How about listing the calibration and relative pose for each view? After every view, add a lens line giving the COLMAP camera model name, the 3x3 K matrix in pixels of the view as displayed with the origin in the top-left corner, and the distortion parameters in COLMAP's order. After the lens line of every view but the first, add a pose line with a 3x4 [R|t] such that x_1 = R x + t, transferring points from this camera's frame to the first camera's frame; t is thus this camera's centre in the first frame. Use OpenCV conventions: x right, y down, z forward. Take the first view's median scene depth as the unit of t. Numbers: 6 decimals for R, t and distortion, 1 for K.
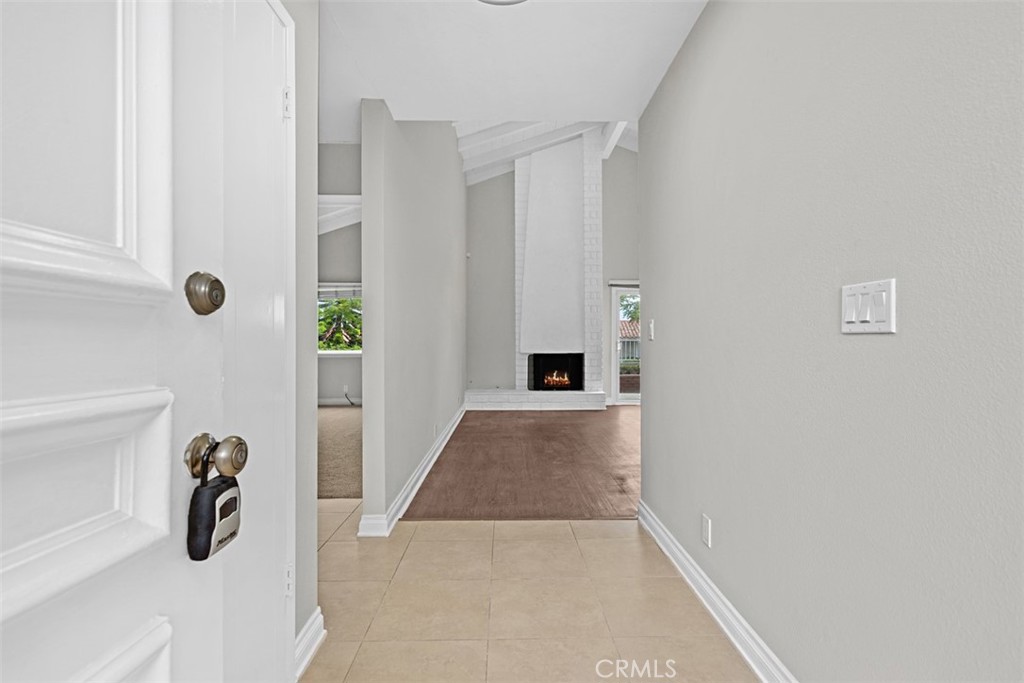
lens RADIAL K [[455.5, 0, 512.0], [0, 455.5, 341.5], [0, 0, 1]] dist [-0.001178, 0.000229]
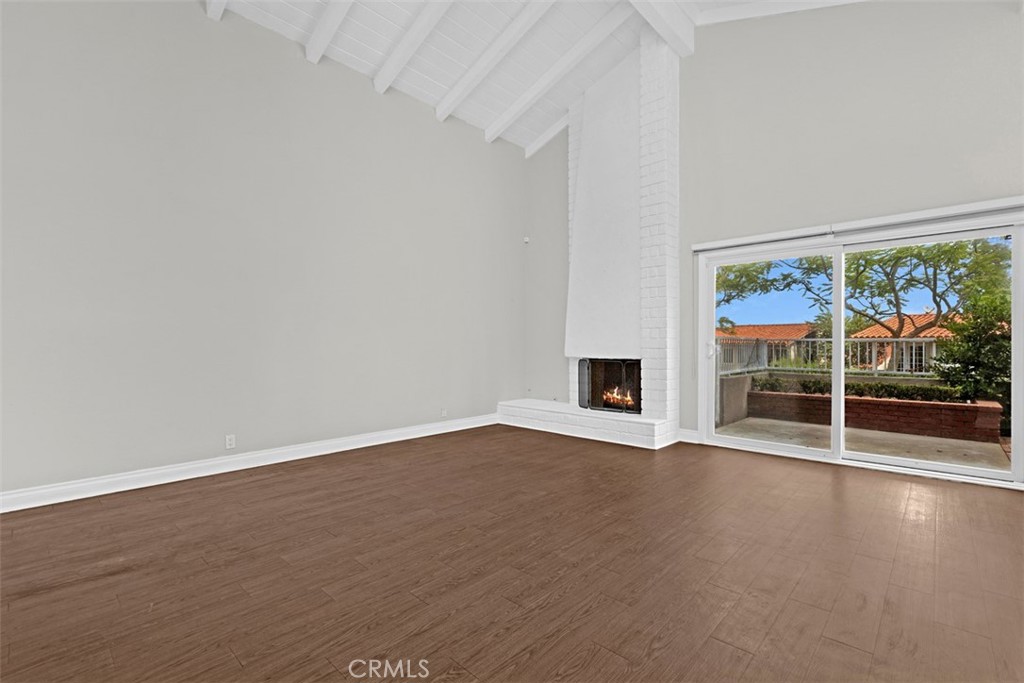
lens RADIAL K [[455.5, 0, 512.0], [0, 455.5, 341.5], [0, 0, 1]] dist [-0.001178, 0.000229]
pose [[0.726096, -0.005298, -0.687573, 0.471022], [0.005265, 0.999984, -0.002146, 0.000151], [0.687573, -0.002062, 0.726112, 0.375316]]
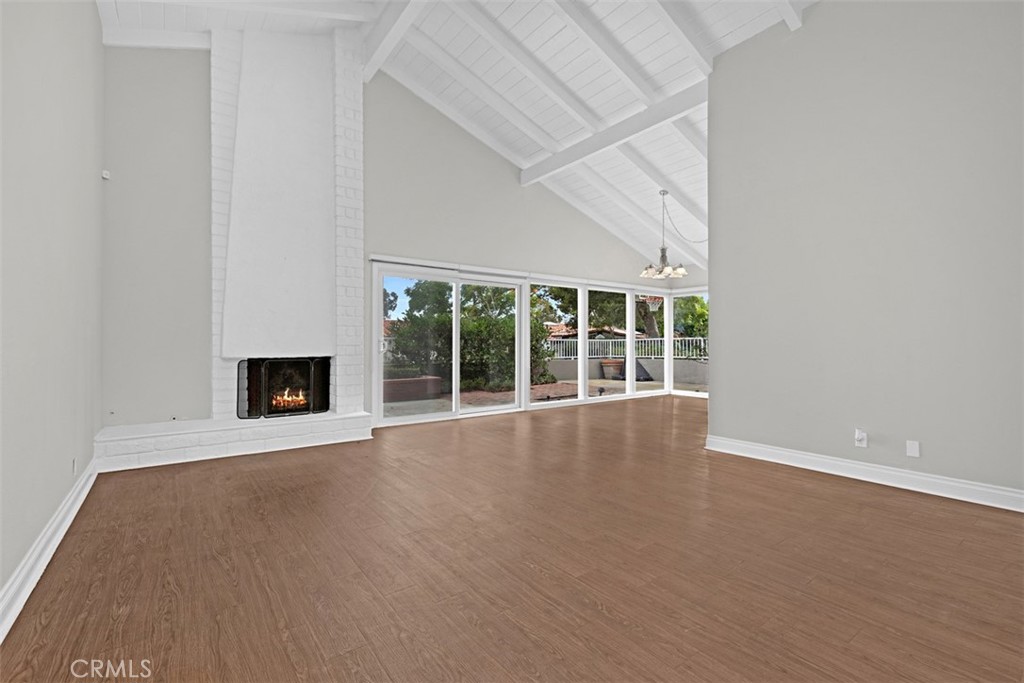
lens RADIAL K [[454.6, 0, 516.0], [0, 454.6, 342.8], [0, 0, 1]] dist [-0.001232, -0.000261]
pose [[0.805737, 0.001687, 0.592271, -0.023706], [-0.007155, 0.999951, 0.006886, -0.000803], [-0.592230, -0.009786, 0.805709, 0.294194]]
